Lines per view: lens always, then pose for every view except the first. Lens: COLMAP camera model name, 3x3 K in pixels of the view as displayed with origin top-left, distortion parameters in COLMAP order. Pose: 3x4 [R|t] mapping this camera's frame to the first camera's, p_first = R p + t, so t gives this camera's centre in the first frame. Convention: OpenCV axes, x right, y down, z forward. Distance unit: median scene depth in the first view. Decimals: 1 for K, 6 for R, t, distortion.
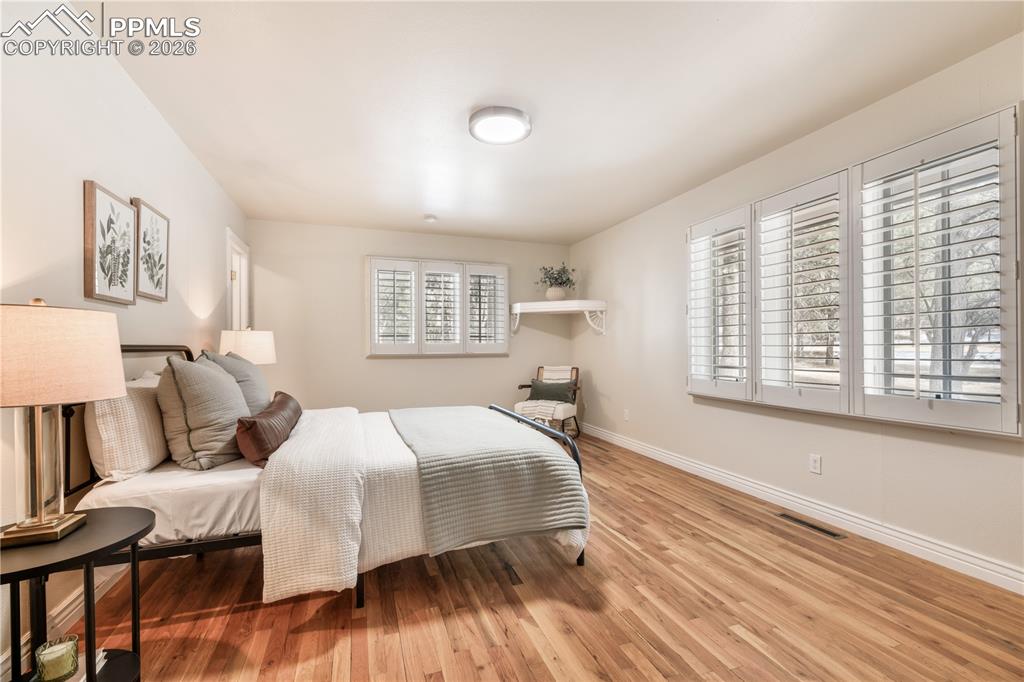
lens RADIAL K [[430.7, 0, 503.7], [0, 430.7, 346.4], [0, 0, 1]] dist [-0.000500, -0.000049]
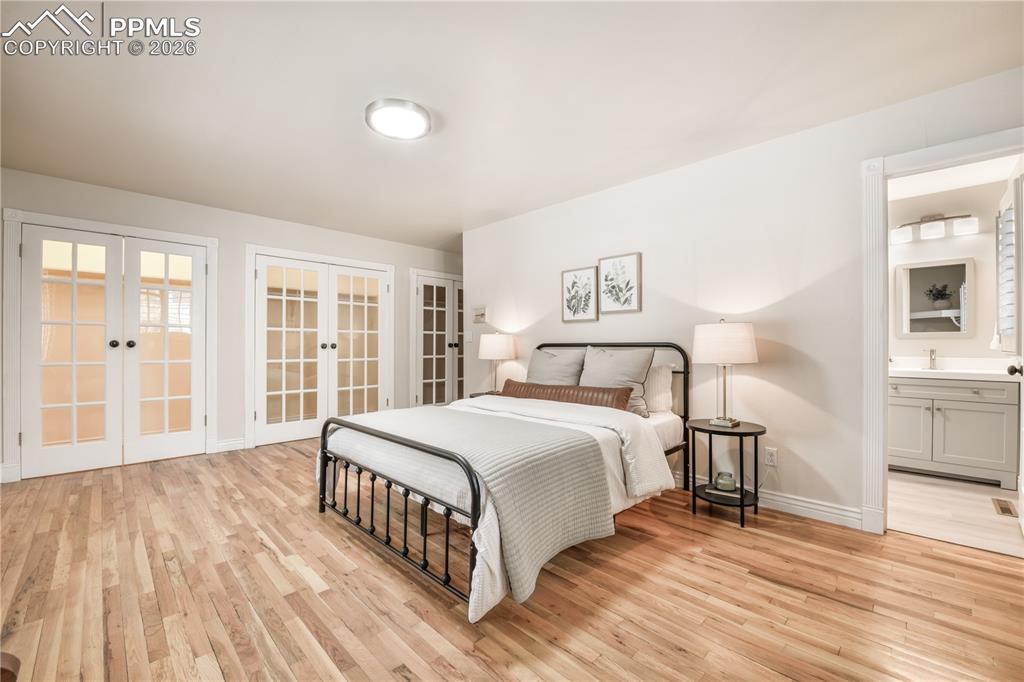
lens RADIAL K [[417.2, 0, 508.0], [0, 417.2, 343.5], [0, 0, 1]] dist [-0.017604, -0.000316]
pose [[-0.898570, 0.000172, -0.438830, 0.224591], [0.002326, 0.999988, -0.004370, 0.005576], [0.438824, -0.004947, -0.898560, 2.393680]]
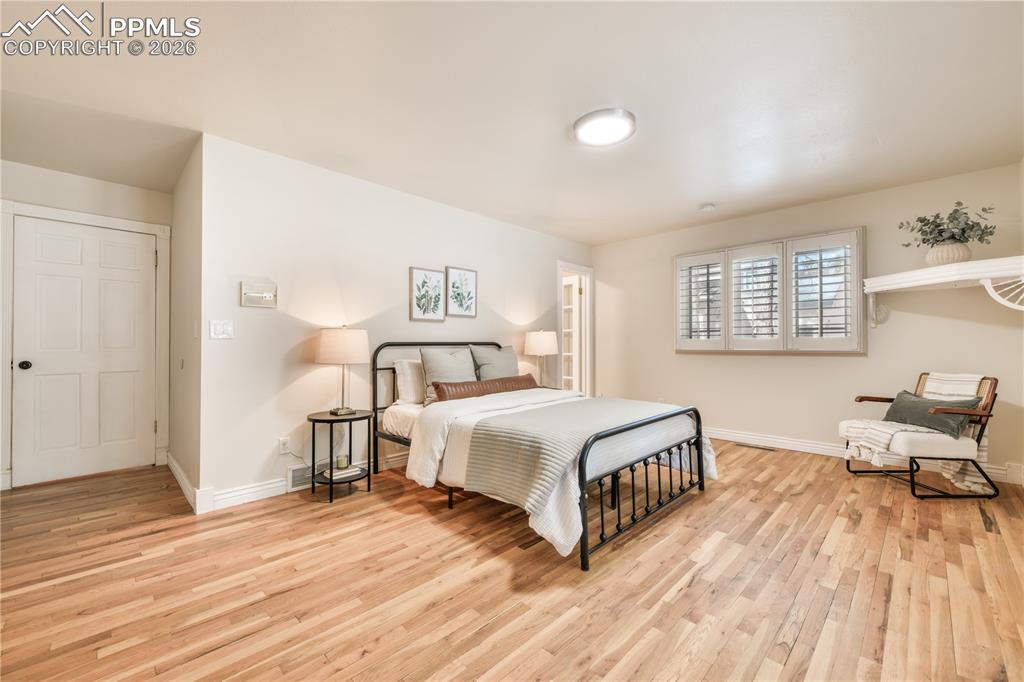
lens RADIAL K [[409.5, 0, 510.4], [0, 409.5, 339.3], [0, 0, 1]] dist [0.002740, -0.000123]
pose [[0.440922, -0.009215, -0.897498, 0.937245], [0.003114, 0.999957, -0.008737, 0.001663], [0.897540, 0.001058, 0.440932, 0.451877]]
